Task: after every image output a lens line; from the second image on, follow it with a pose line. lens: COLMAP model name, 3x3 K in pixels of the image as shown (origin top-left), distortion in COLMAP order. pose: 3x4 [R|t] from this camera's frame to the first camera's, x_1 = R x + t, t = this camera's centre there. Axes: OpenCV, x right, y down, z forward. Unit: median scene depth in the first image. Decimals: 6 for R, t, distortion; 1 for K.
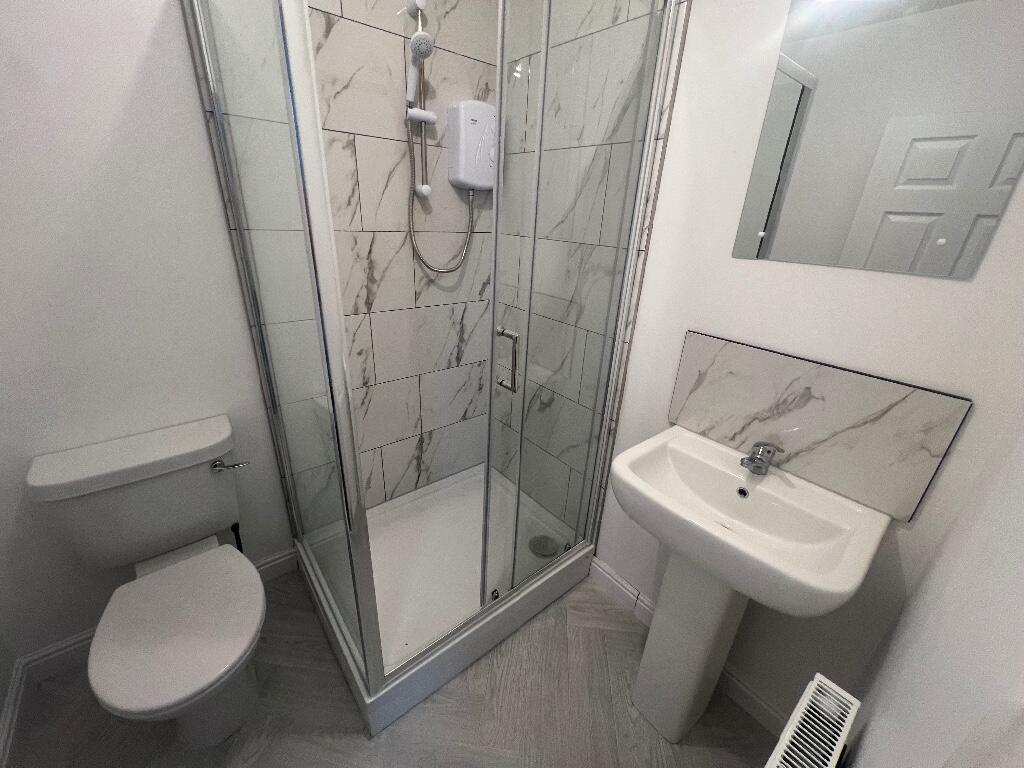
lens RADIAL K [[407.9, 0, 512.3], [0, 407.9, 384.8], [0, 0, 1]] dist [0.000222, -0.000049]
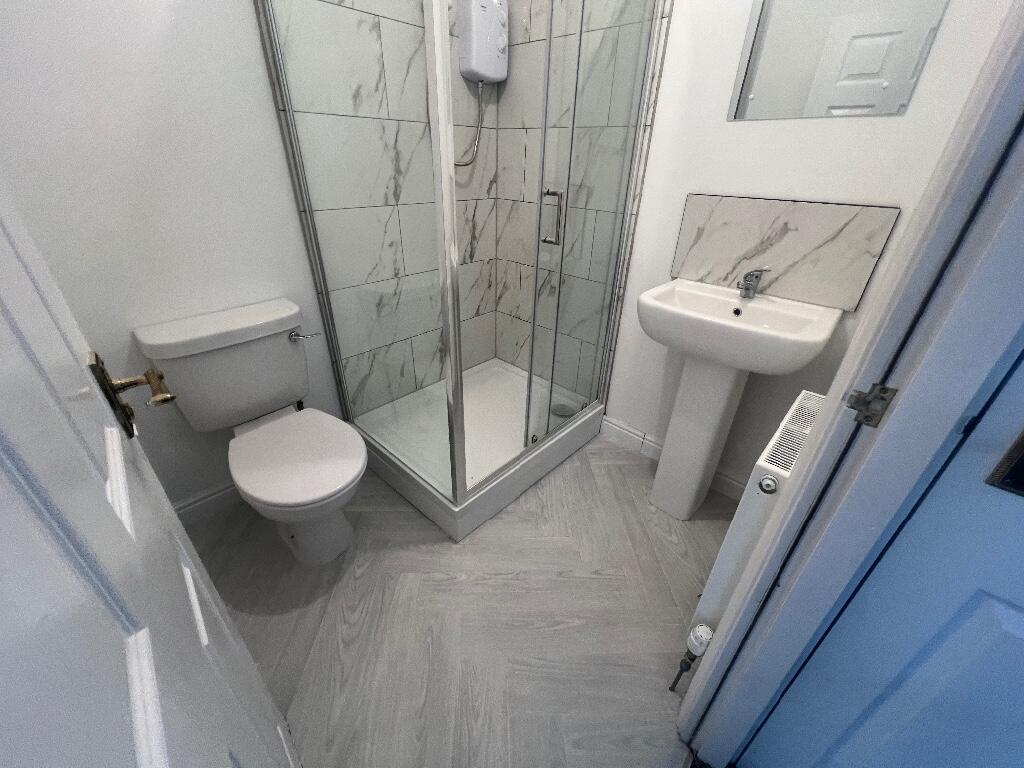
lens RADIAL K [[407.2, 0, 513.1], [0, 407.2, 386.9], [0, 0, 1]] dist [0.000923, -0.000315]
pose [[0.990444, -0.087737, 0.106407, -0.232935], [0.074639, 0.989795, 0.121385, 0.219957], [-0.115971, -0.112283, 0.986886, -0.175302]]
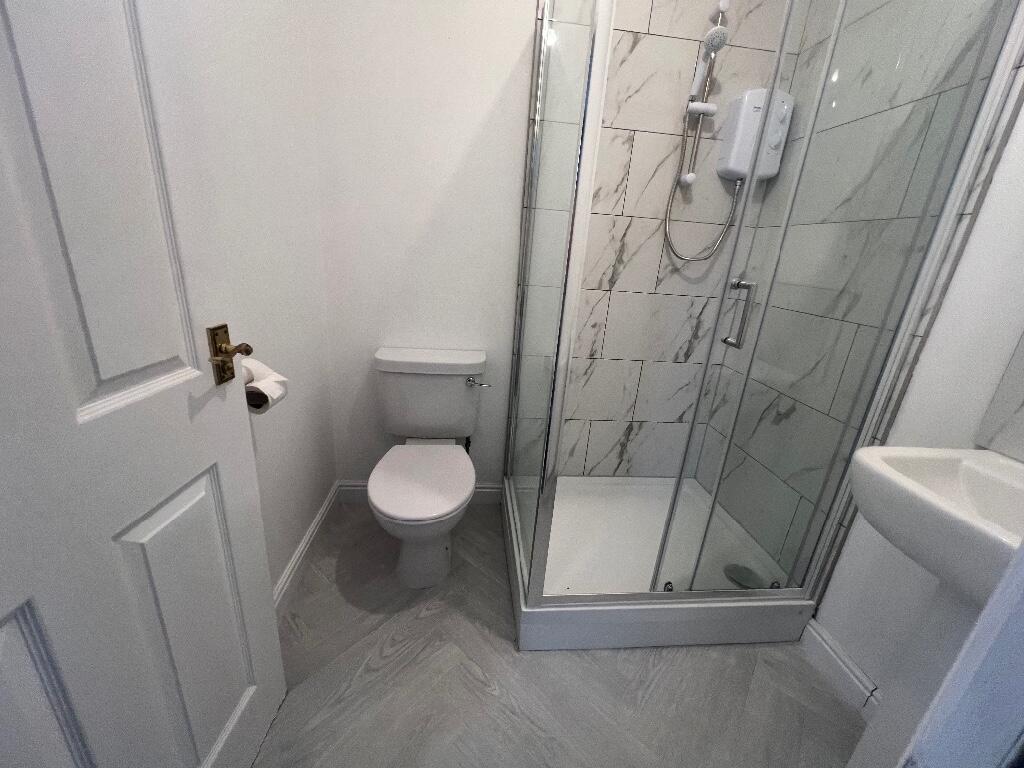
lens RADIAL K [[407.9, 0, 512.3], [0, 407.9, 384.8], [0, 0, 1]] dist [0.000222, -0.000049]
pose [[0.829634, 0.188101, -0.525666, 0.064040], [-0.248636, 0.967494, -0.046209, 0.213186], [0.499887, 0.169036, 0.849435, -0.030777]]
